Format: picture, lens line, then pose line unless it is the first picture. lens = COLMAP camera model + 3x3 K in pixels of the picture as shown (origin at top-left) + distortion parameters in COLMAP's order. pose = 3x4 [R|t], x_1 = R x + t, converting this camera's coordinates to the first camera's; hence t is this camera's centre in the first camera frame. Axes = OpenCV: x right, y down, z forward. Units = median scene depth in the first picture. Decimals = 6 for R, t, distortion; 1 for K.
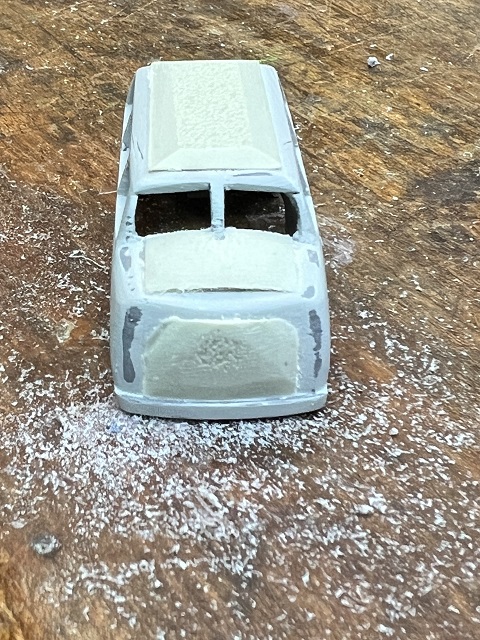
lens RADIAL K [[1062.1, 0, 238.7], [0, 1062.1, 319.9], [0, 0, 1]] dist [-0.018484, 0.000000]
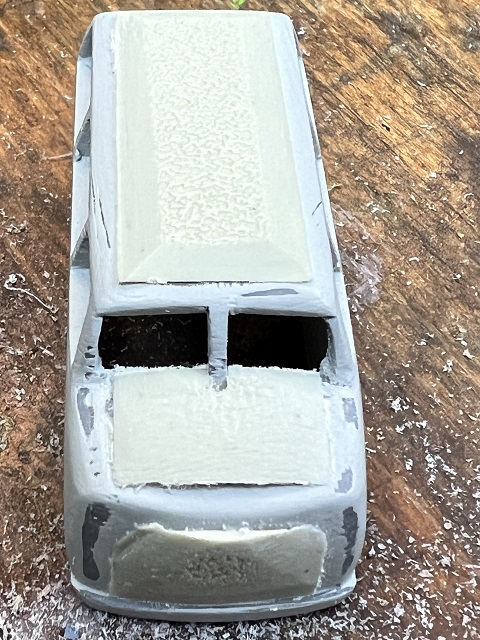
lens RADIAL K [[1062.1, 0, 213.2], [0, 1062.1, 309.6], [0, 0, 1]] dist [-0.018484, 0.000000]
pose [[0.998874, 0.025976, 0.039700, -0.051034], [-0.036586, 0.954480, 0.296021, -0.328865], [-0.030203, -0.297140, 0.954356, 0.341461]]
